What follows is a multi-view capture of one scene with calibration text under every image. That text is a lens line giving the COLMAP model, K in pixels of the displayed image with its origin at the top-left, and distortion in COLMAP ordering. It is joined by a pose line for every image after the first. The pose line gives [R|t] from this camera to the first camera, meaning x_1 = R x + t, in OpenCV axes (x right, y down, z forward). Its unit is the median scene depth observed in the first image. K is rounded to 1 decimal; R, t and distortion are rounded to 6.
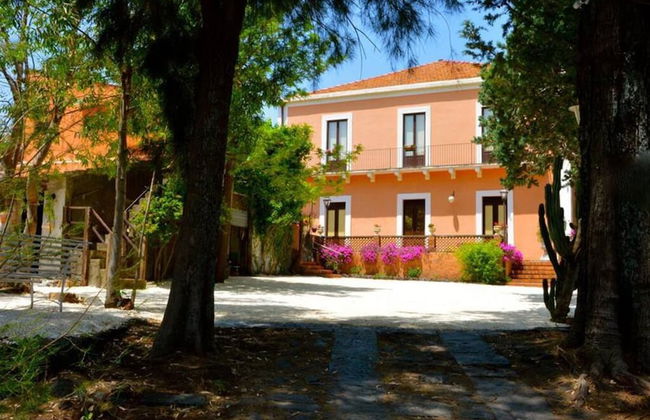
lens RADIAL K [[547.0, 0, 325.0], [0, 547.0, 210.0], [0, 0, 1]] dist [-0.006003, -0.001441]
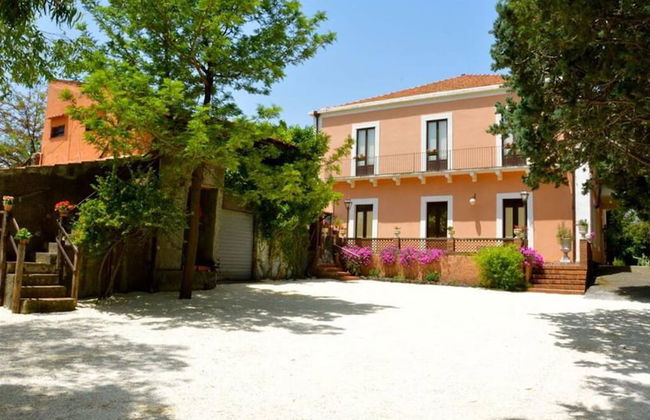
lens RADIAL K [[460.9, 0, 325.0], [0, 460.9, 210.0], [0, 0, 1]] dist [-0.108959, 0.000457]
pose [[0.995435, 0.000111, -0.095440, 0.045034], [-0.000303, 0.999998, -0.001991, -0.002526], [0.095439, 0.002011, 0.995433, 0.148360]]
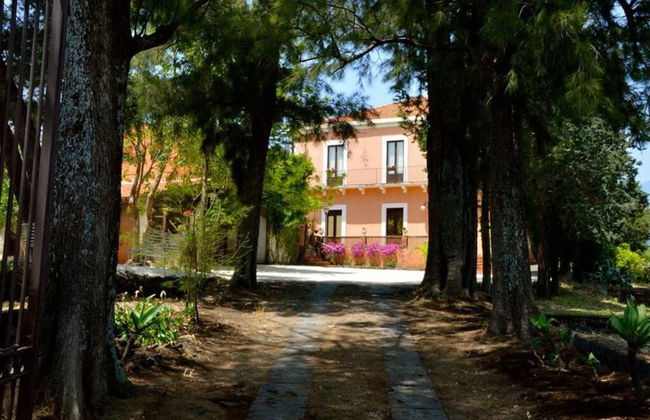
lens RADIAL K [[460.9, 0, 325.0], [0, 460.9, 210.0], [0, 0, 1]] dist [-0.108959, 0.000457]
pose [[0.999957, 0.003006, -0.008807, 0.010988], [-0.003095, 0.999944, -0.010139, -0.004296], [0.008776, 0.010166, 0.999910, -0.109603]]
